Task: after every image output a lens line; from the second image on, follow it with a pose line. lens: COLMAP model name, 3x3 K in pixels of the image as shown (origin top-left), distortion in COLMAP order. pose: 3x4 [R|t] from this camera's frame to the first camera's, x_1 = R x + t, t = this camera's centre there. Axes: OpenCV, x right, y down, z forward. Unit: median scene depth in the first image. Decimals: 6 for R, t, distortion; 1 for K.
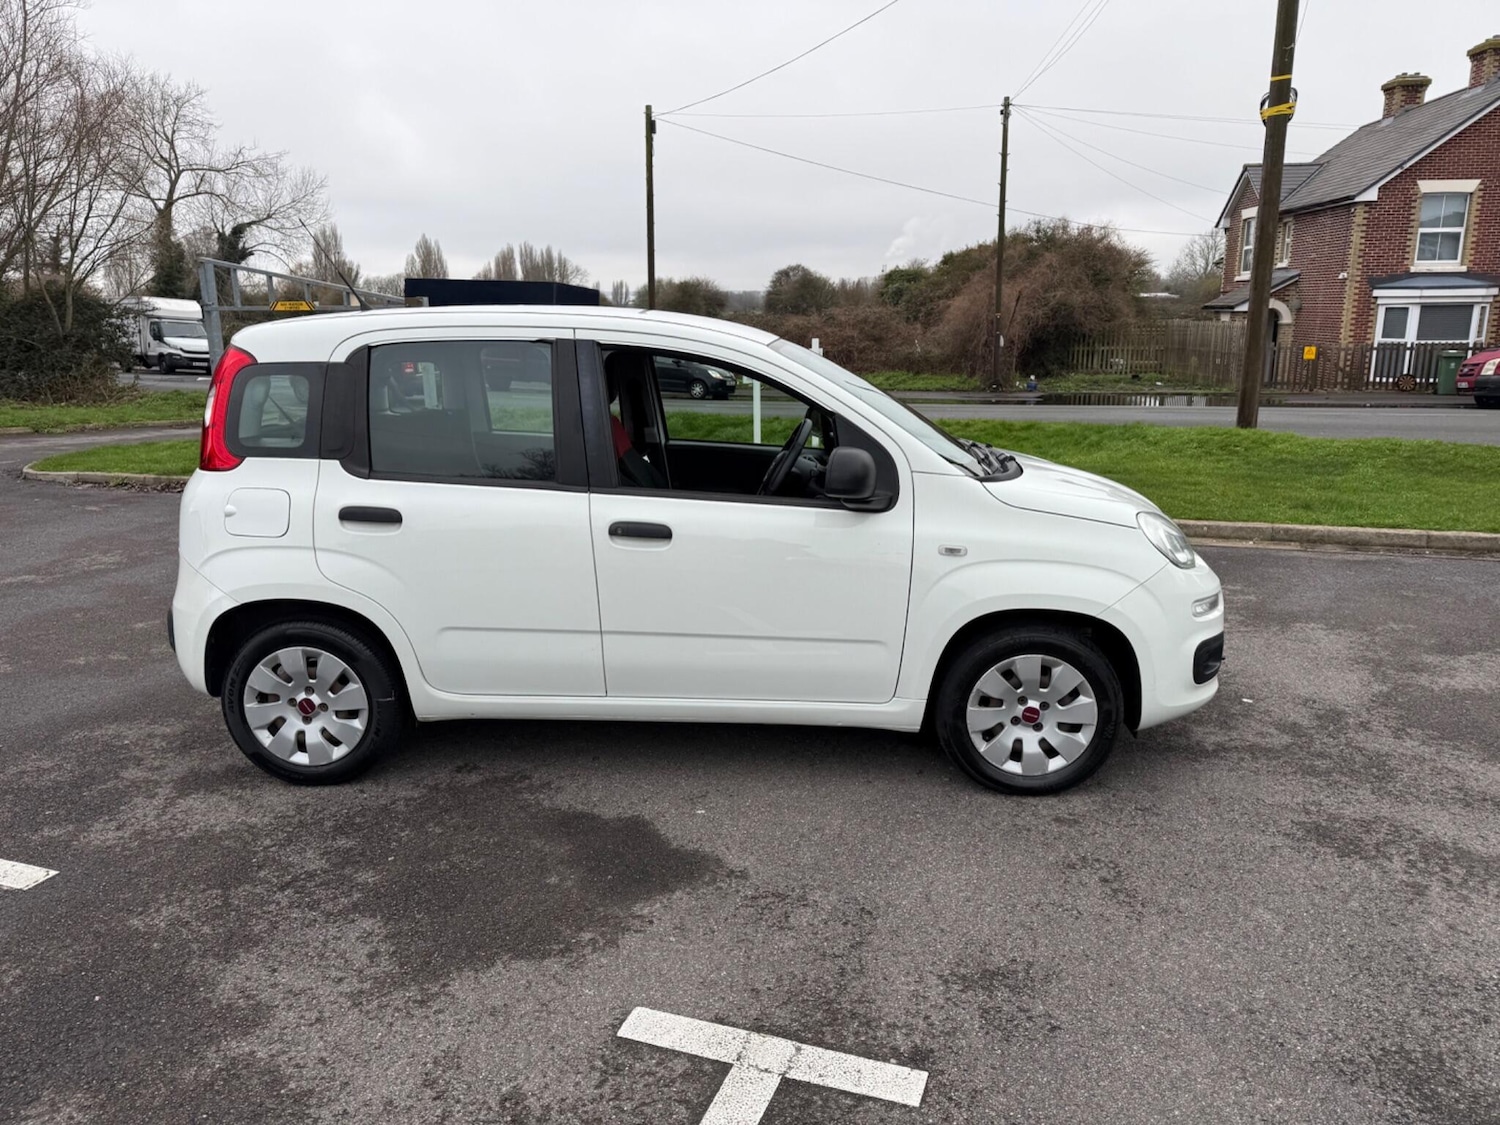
lens RADIAL K [[1050.7, 0, 745.8], [0, 1050.7, 568.9], [0, 0, 1]] dist [0.021639, -0.029307]
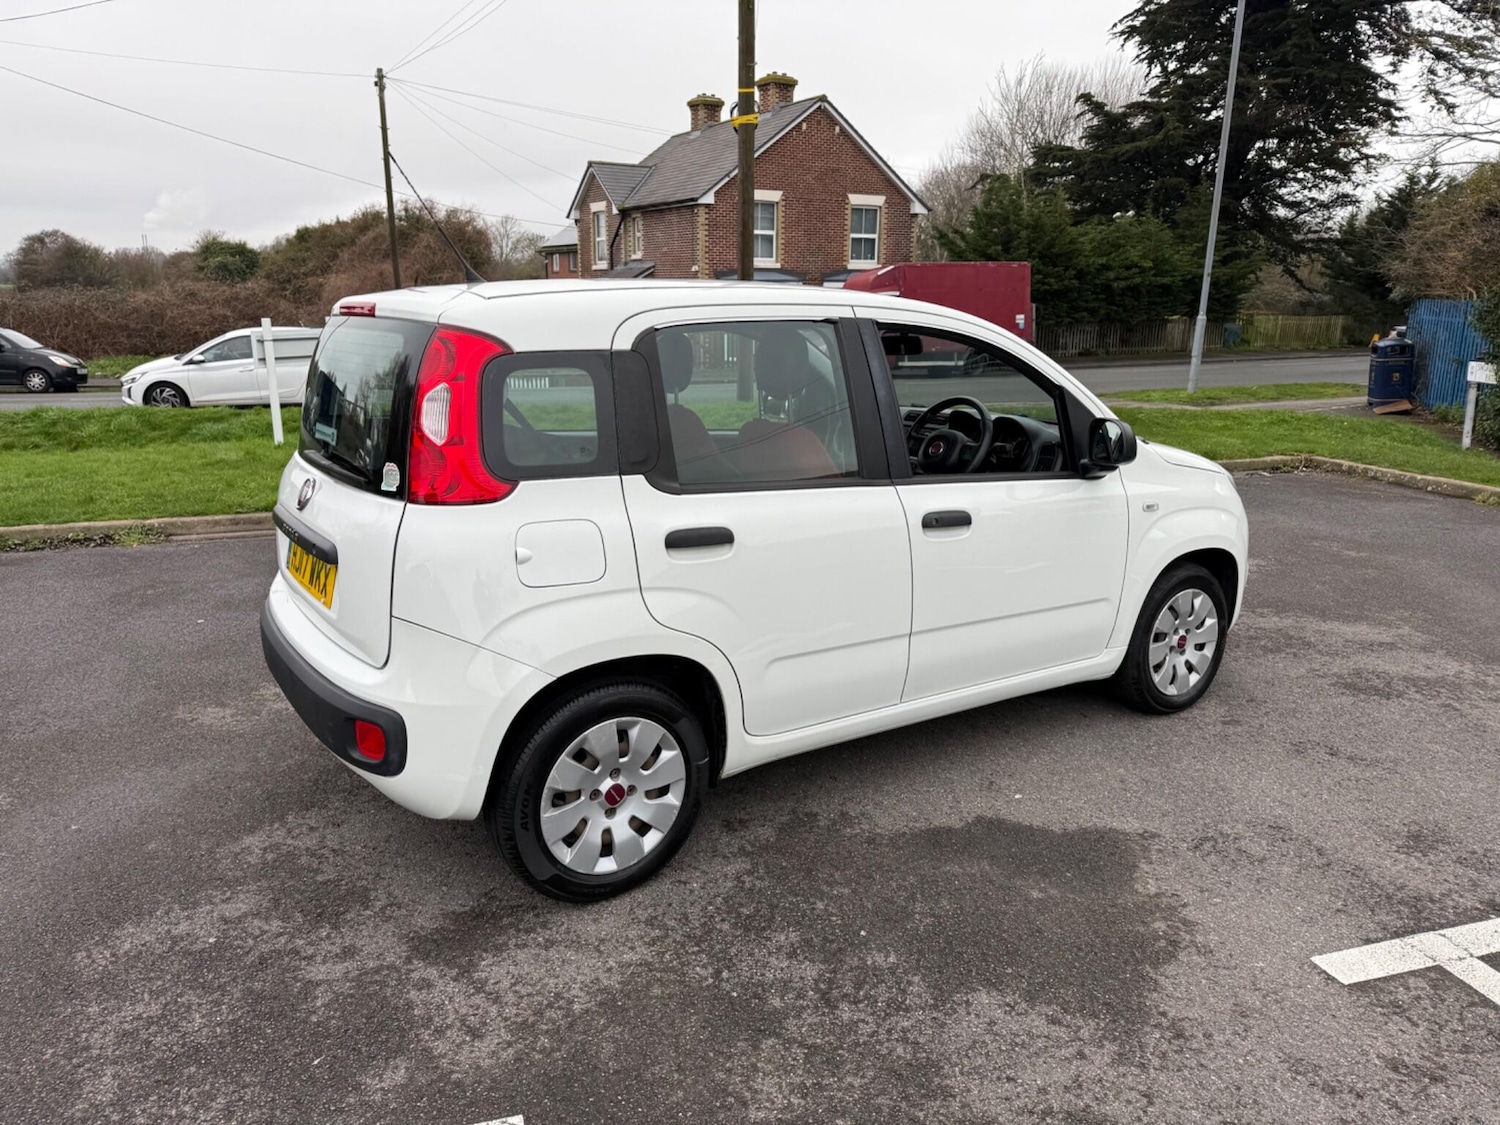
lens RADIAL K [[1050.7, 0, 745.5], [0, 1050.7, 561.1], [0, 0, 1]] dist [0.021639, -0.029307]
pose [[0.808886, -0.130371, 0.573330, -0.770036], [0.125416, 0.990924, 0.048385, -0.065996], [-0.574434, 0.032767, 0.817894, 0.317781]]
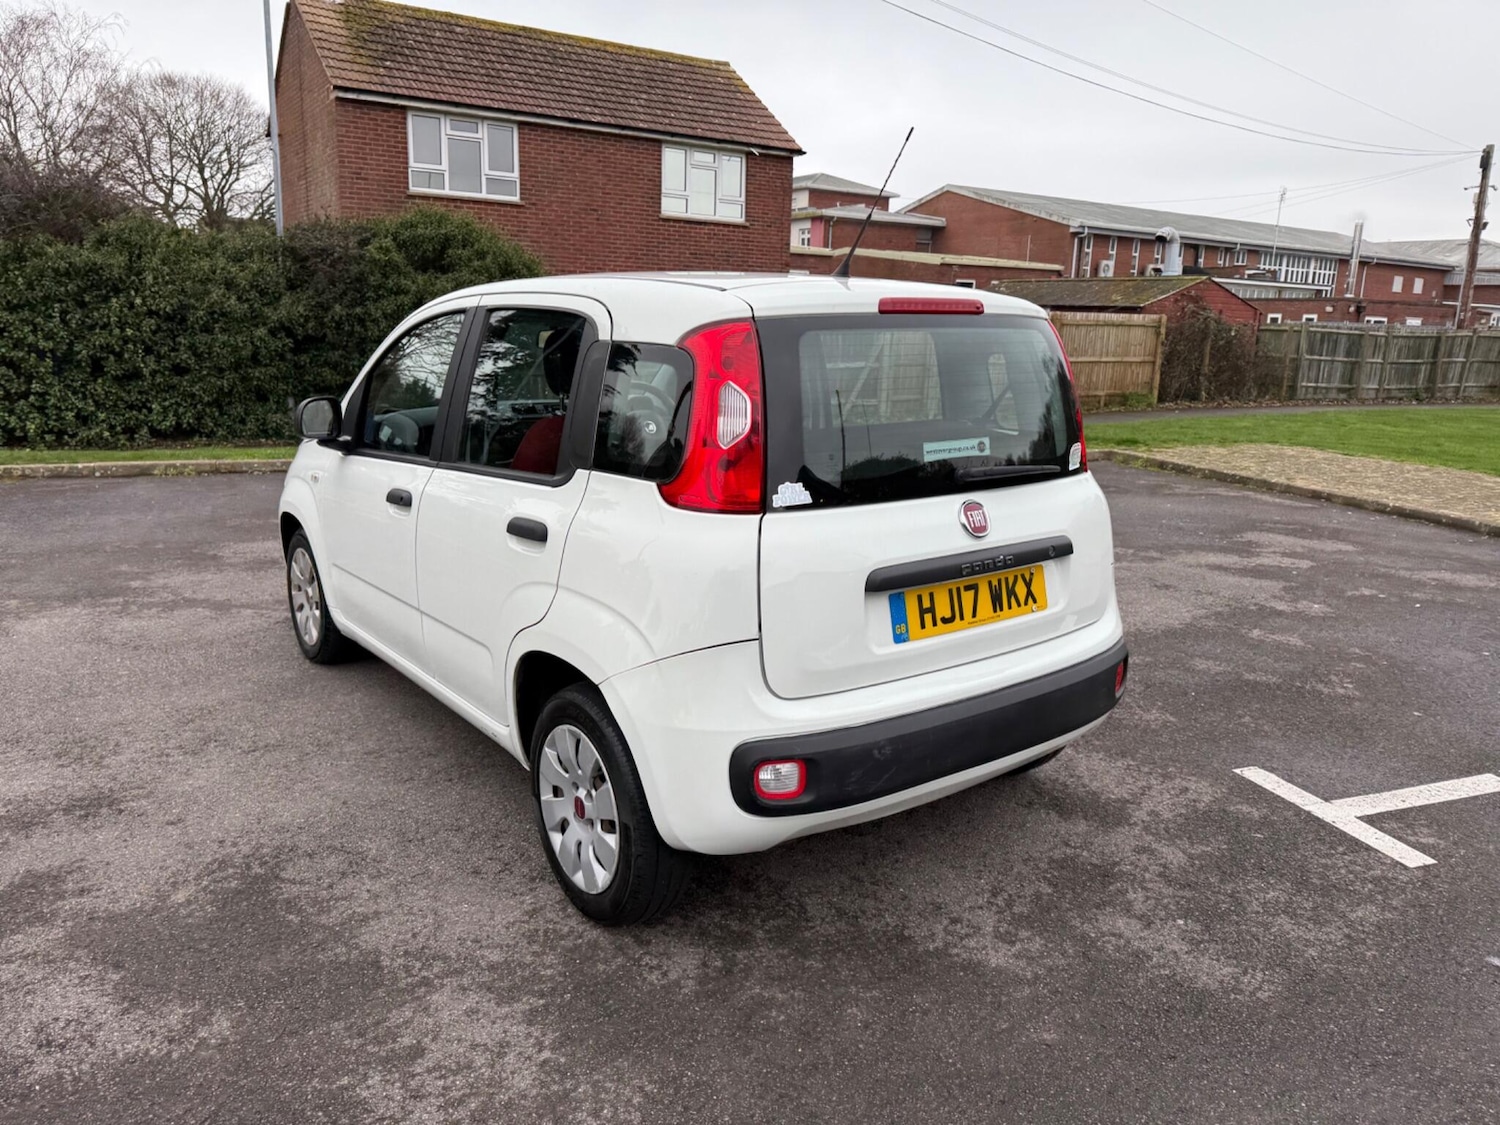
lens RADIAL K [[1050.7, 0, 746.4], [0, 1050.7, 555.4], [0, 0, 1]] dist [0.021639, -0.029307]
pose [[-0.625720, -0.176122, 0.759905, -1.022967], [0.167189, 0.921258, 0.351185, -0.381601], [-0.761920, 0.346792, -0.547004, 1.734335]]
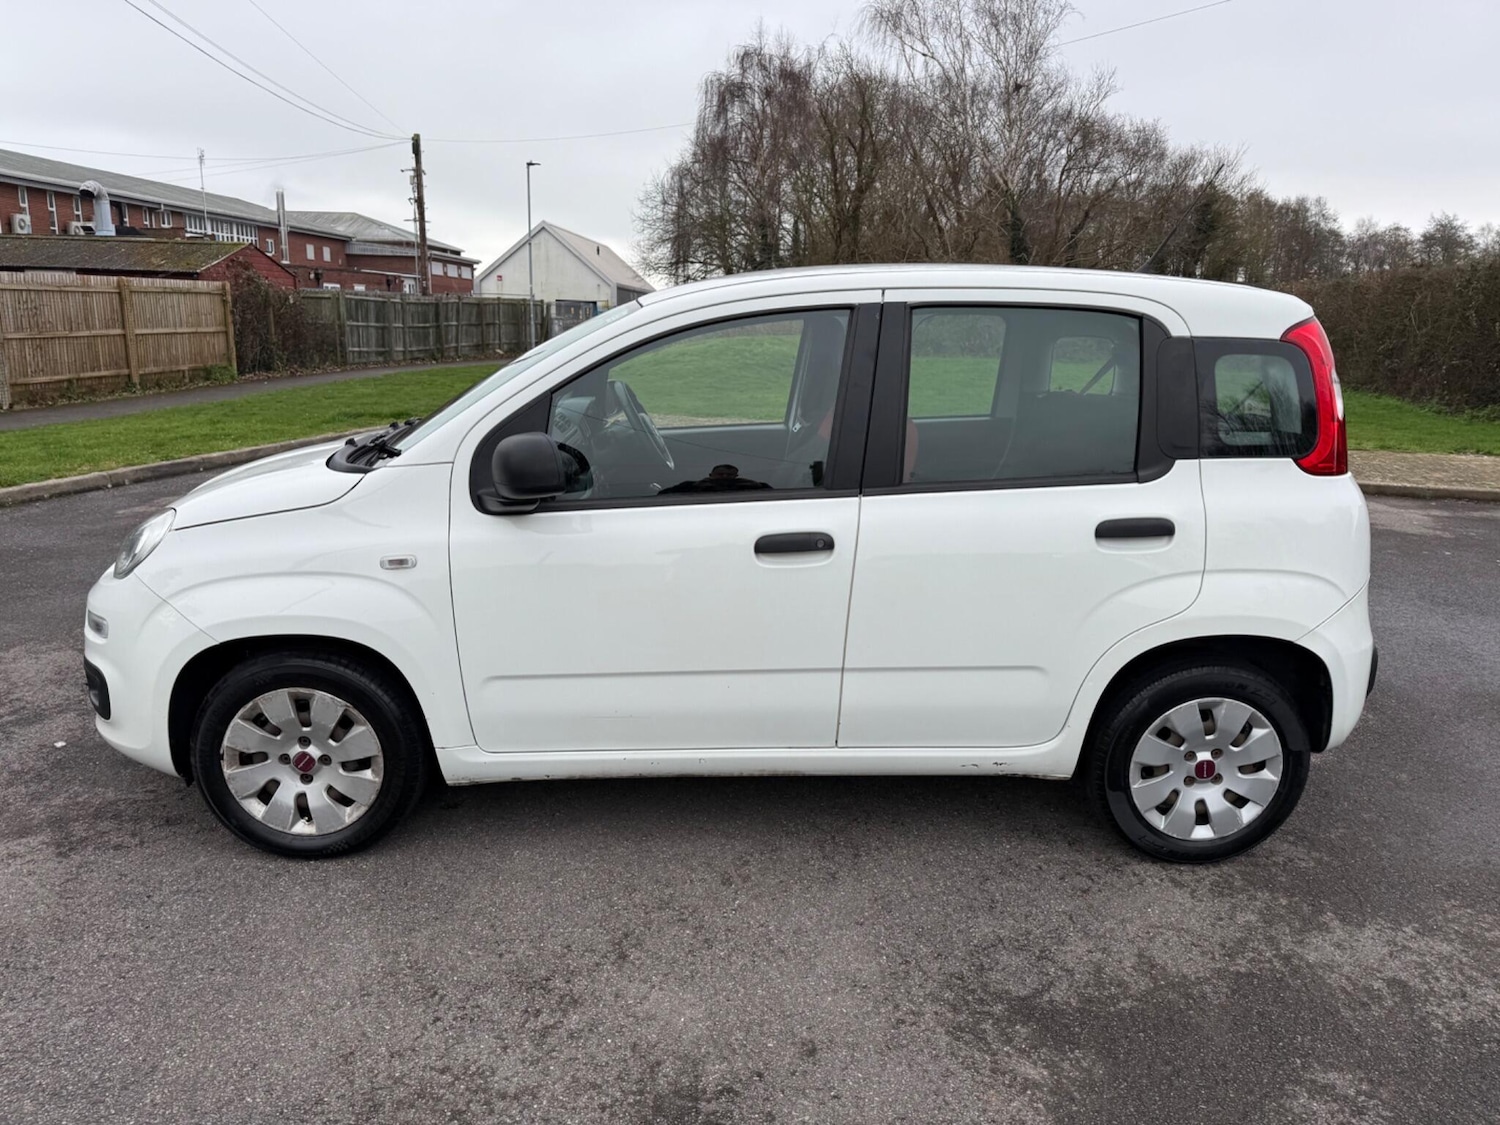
lens RADIAL K [[1050.7, 0, 743.2], [0, 1050.7, 566.4], [0, 0, 1]] dist [0.021639, -0.029307]
pose [[-0.998086, 0.000994, -0.061826, 0.004033], [-0.027590, 0.887668, 0.459658, -0.479192], [0.055338, 0.460484, -0.885941, 2.113828]]
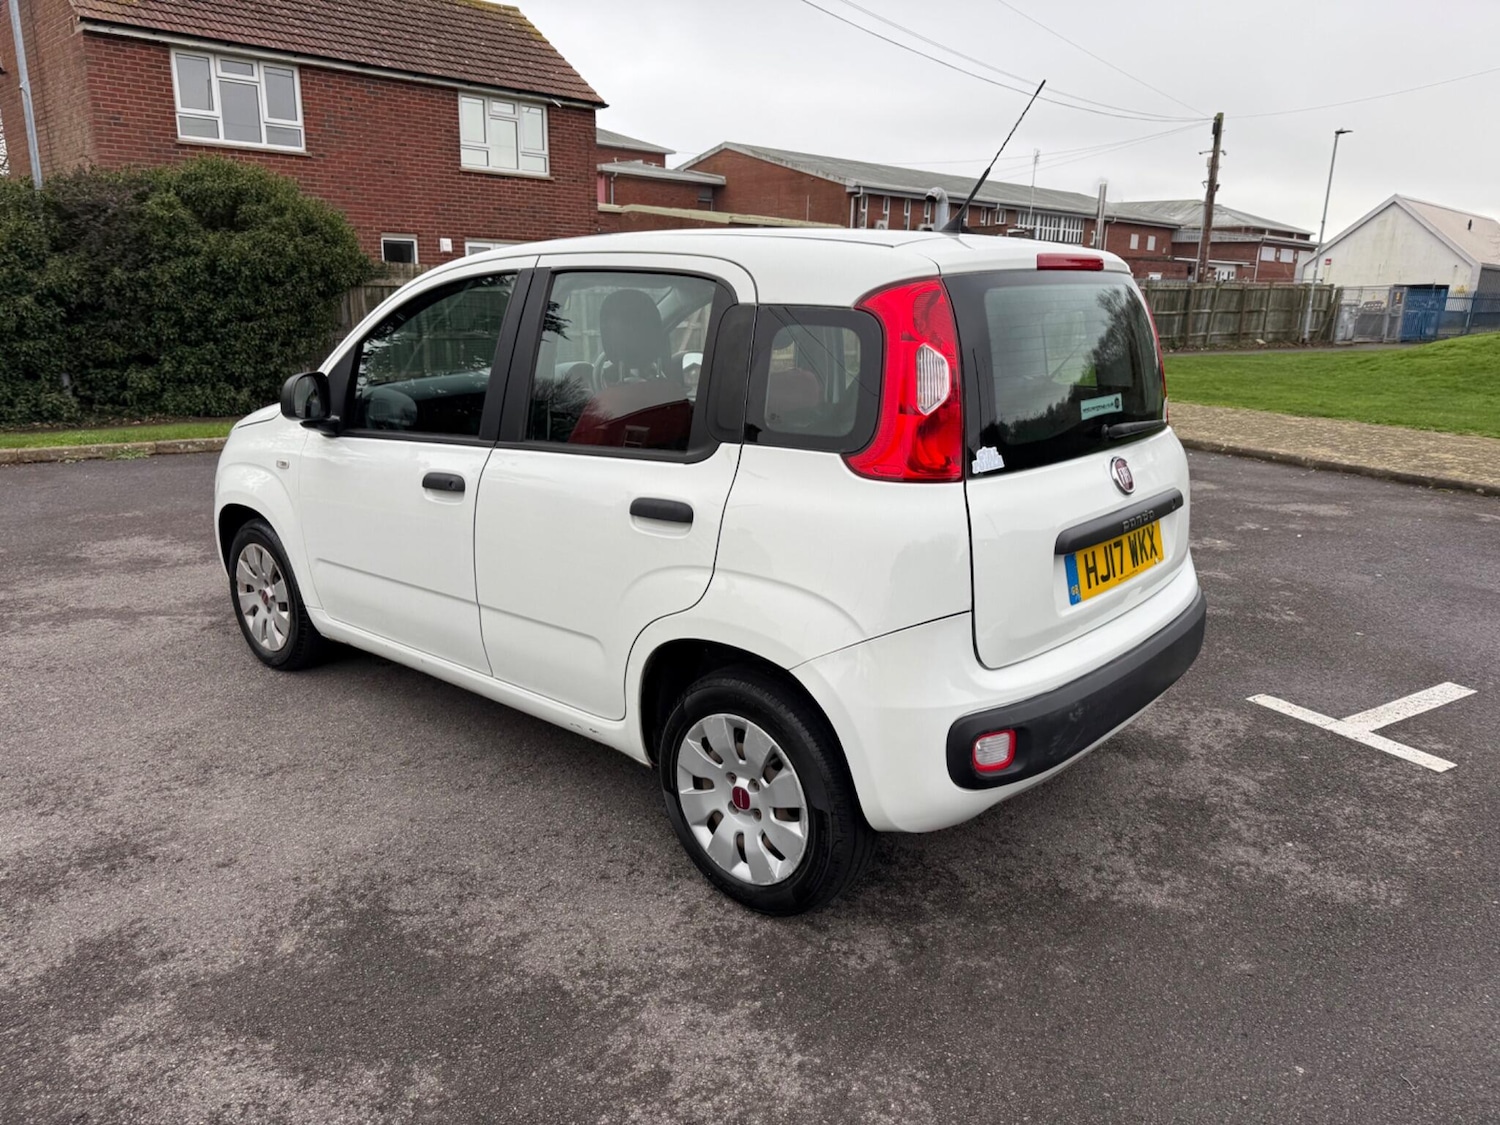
lens RADIAL K [[1050.7, 0, 743.1], [0, 1050.7, 563.5], [0, 0, 1]] dist [0.021639, -0.029307]
pose [[-0.772597, -0.164638, 0.613178, -0.821481], [0.143641, 0.895423, 0.421407, -0.416647], [-0.618434, 0.413656, -0.668153, 1.888598]]
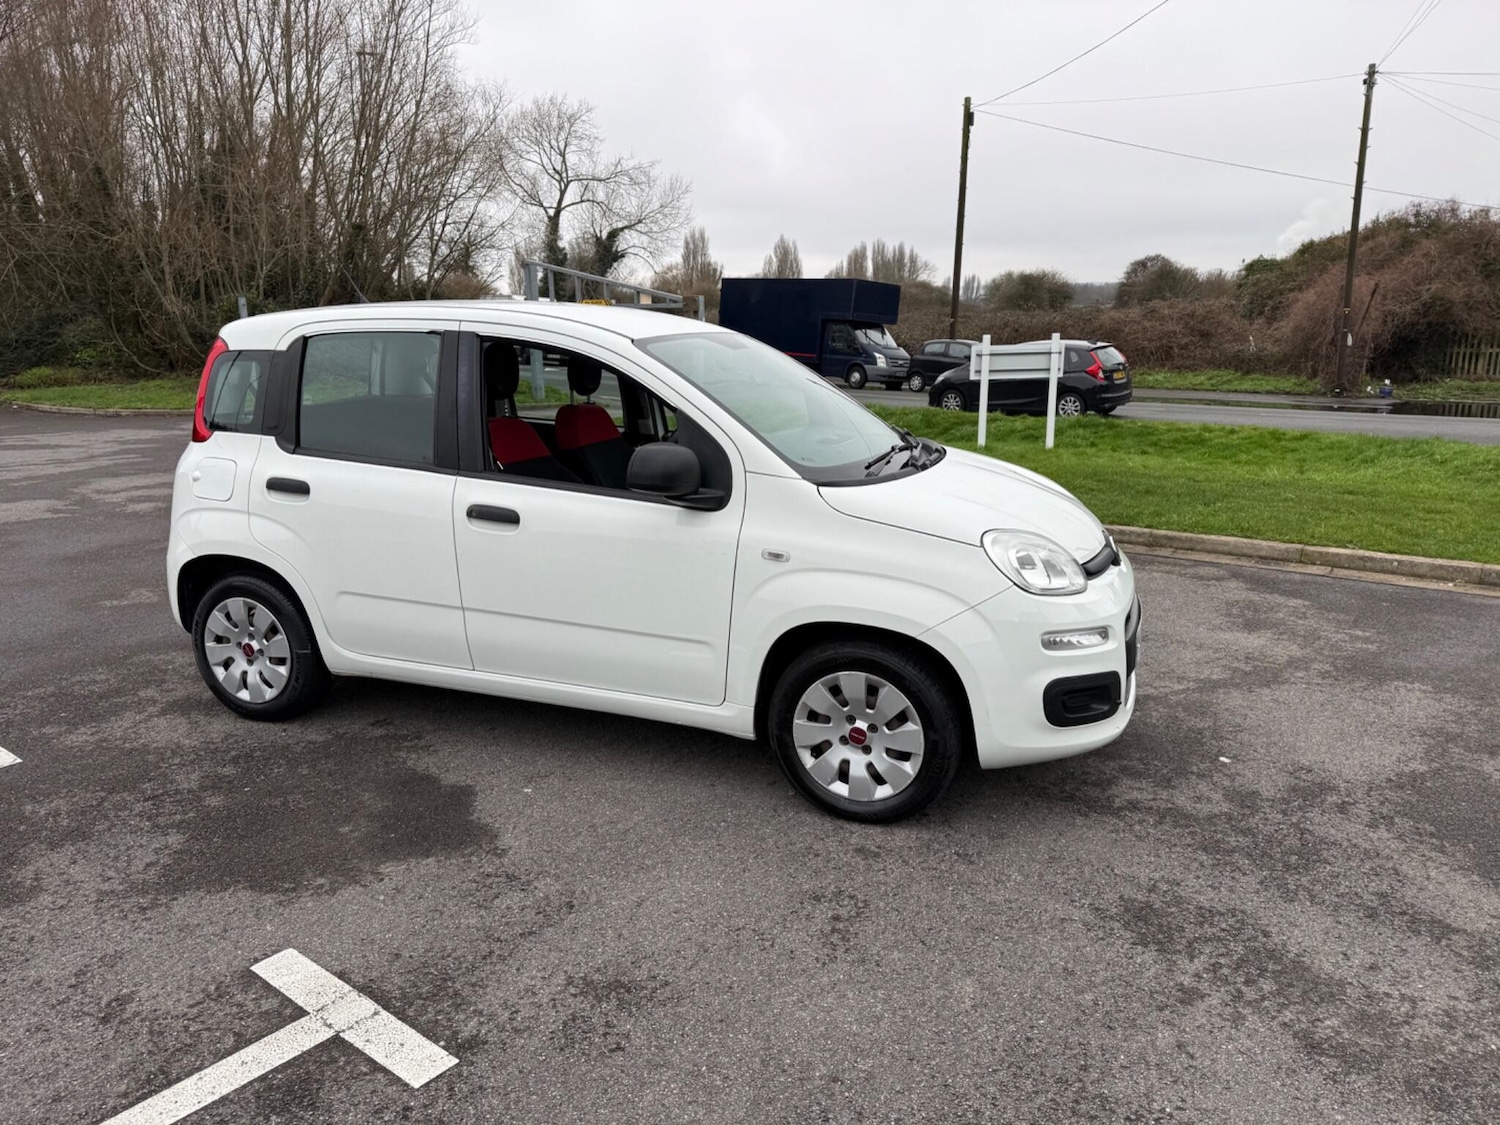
lens RADIAL K [[1050.7, 0, 745.2], [0, 1050.7, 563.3], [0, 0, 1]] dist [0.021639, -0.029307]
pose [[0.948313, 0.075561, -0.308210, 0.449160], [-0.075962, 0.997053, 0.010714, -0.017439], [0.308111, 0.013253, 0.951258, 0.076394]]
